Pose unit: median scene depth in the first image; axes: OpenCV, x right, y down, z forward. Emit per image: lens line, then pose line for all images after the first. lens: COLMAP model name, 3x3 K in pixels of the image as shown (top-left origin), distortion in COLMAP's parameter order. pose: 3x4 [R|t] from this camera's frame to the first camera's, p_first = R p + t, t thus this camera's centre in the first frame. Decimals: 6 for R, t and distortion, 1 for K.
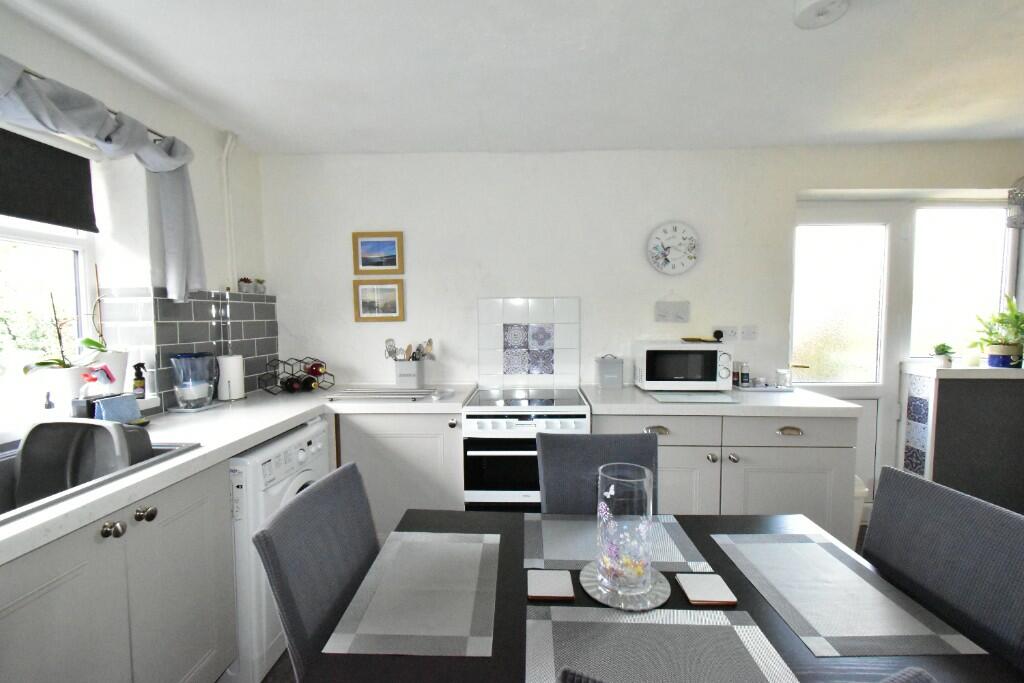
lens RADIAL K [[452.8, 0, 514.4], [0, 452.8, 344.9], [0, 0, 1]] dist [0.000239, -0.000096]
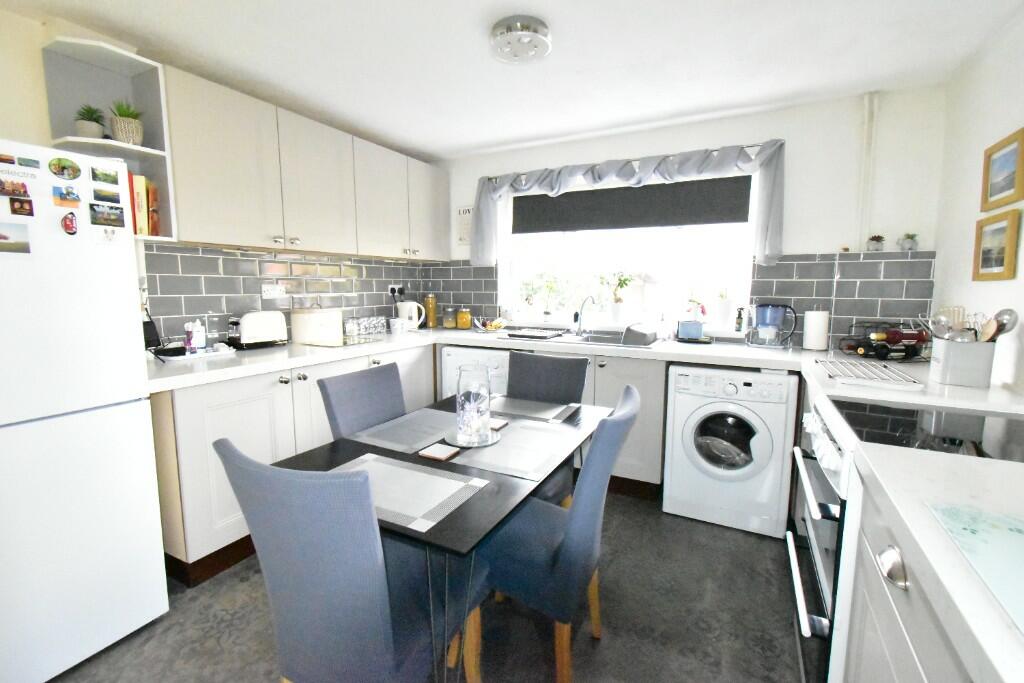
lens RADIAL K [[452.8, 0, 511.4], [0, 452.8, 340.9], [0, 0, 1]] dist [0.000239, -0.000096]
pose [[-0.439646, 0.108640, -0.891577, 0.606008], [-0.056542, 0.987341, 0.148191, -0.022812], [0.896390, 0.115563, -0.427938, 0.677560]]
